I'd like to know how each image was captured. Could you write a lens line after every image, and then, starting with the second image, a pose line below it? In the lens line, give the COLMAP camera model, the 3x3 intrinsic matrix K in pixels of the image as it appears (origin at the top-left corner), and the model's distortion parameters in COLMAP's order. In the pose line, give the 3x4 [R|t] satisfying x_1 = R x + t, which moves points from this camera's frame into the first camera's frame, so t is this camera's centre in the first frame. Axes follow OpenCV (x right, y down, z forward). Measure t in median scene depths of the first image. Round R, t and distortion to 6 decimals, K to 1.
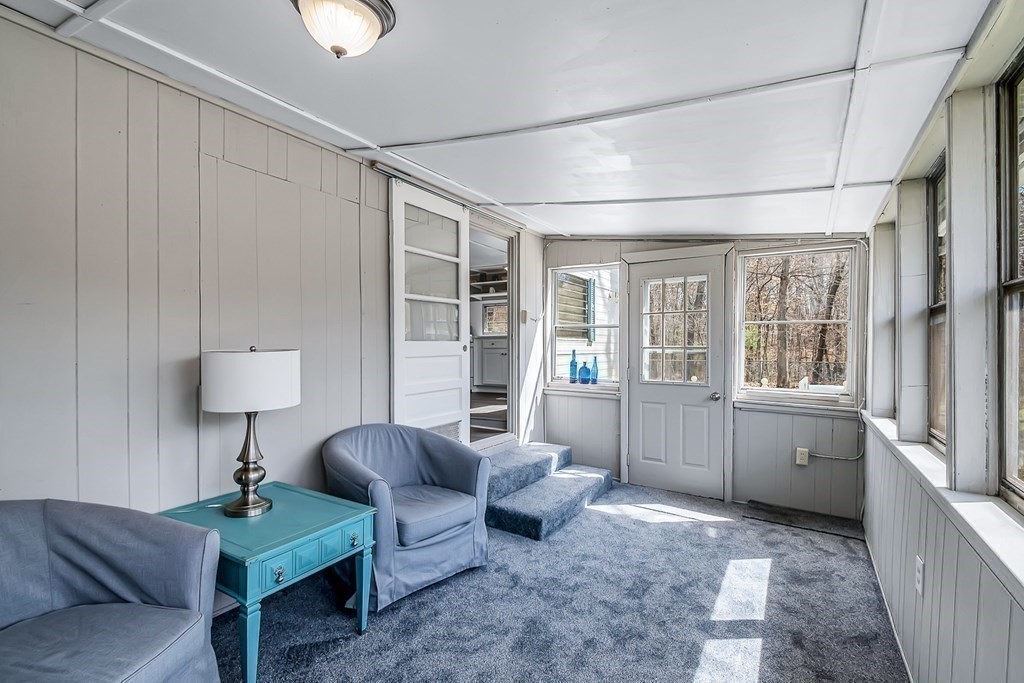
lens RADIAL K [[467.4, 0, 518.8], [0, 467.4, 349.9], [0, 0, 1]] dist [0.004716, -0.004386]
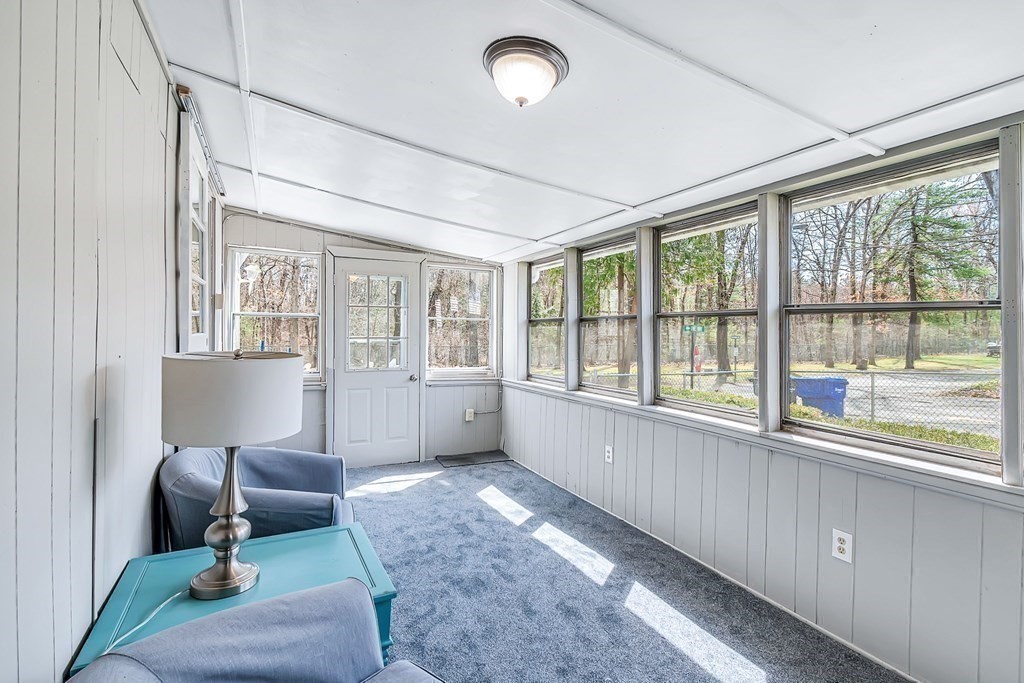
lens RADIAL K [[467.4, 0, 520.7], [0, 467.4, 332.8], [0, 0, 1]] dist [0.004716, -0.004386]
pose [[0.515428, 0.000896, 0.856933, -0.585850], [0.000804, 0.999999, -0.001529, -0.019244], [-0.856933, 0.001478, 0.515426, 0.161510]]
